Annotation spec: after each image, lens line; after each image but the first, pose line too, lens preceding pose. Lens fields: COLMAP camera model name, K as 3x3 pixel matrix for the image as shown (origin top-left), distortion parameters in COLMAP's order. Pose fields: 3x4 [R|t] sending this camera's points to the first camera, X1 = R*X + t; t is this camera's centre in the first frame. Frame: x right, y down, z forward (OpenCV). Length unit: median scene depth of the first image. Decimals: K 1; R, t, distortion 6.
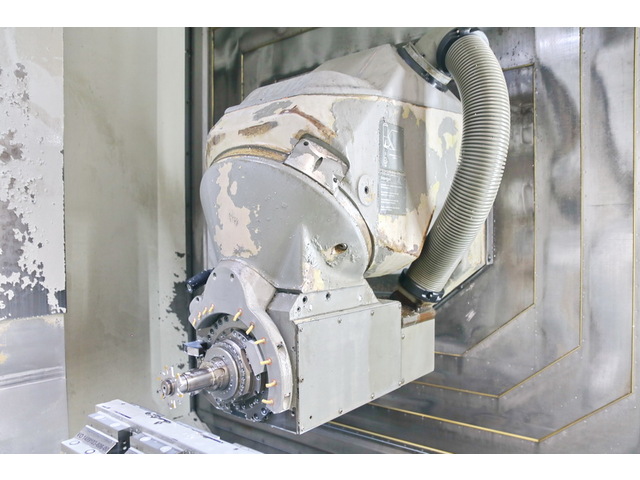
lens RADIAL K [[499.5, 0, 314.1], [0, 499.5, 248.4], [0, 0, 1]] dist [-0.130990, 0.127785]
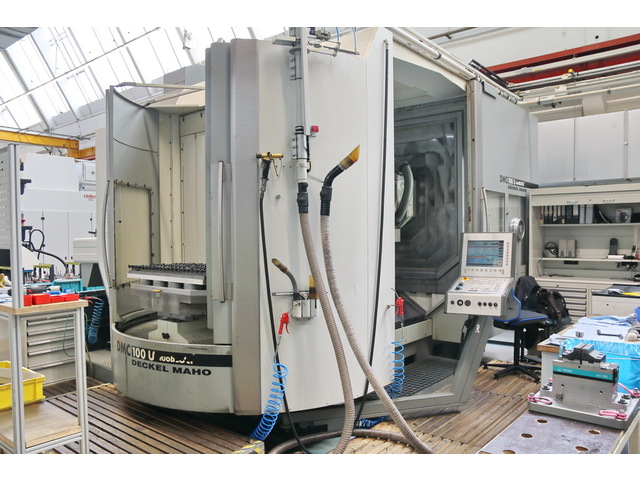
lens RADIAL K [[508.3, 0, 317.1], [0, 508.3, 252.2], [0, 0, 1]] dist [-0.130444, 0.124623]
pose [[0.999948, 0.000631, -0.010170, -0.478238], [-0.000439, 0.999821, 0.018914, 0.301494], [0.010180, -0.018909, 0.999769, -3.814968]]
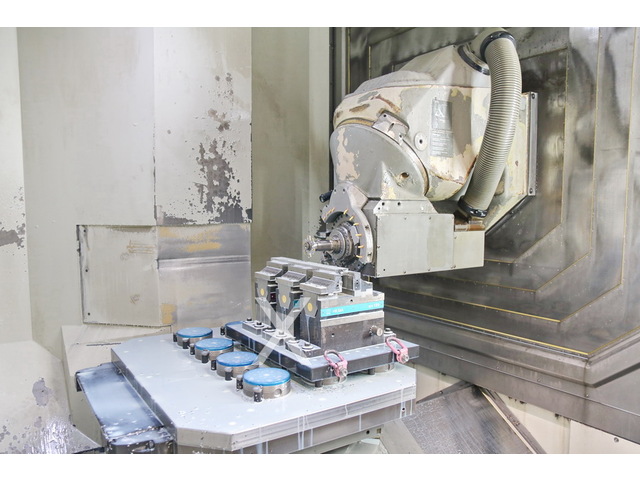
lens RADIAL K [[503.3, 0, 316.3], [0, 503.3, 251.2], [0, 0, 1]] dist [-0.130851, 0.129055]
pose [[0.953632, 0.036014, -0.298813, 0.246706], [-0.014092, 0.997069, 0.075195, 0.116972], [0.300645, -0.067497, 0.951345, -0.660518]]
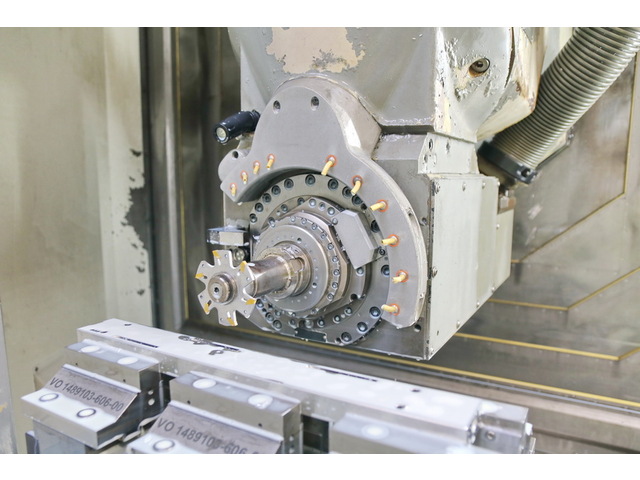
lens RADIAL K [[499.5, 0, 314.1], [0, 499.5, 248.4], [0, 0, 1]] dist [-0.130990, 0.127785]
pose [[0.989193, -0.013763, 0.145969, -0.209312], [-0.004701, 0.992095, 0.125398, 0.127815], [-0.146541, -0.124729, 0.981309, 0.339066]]
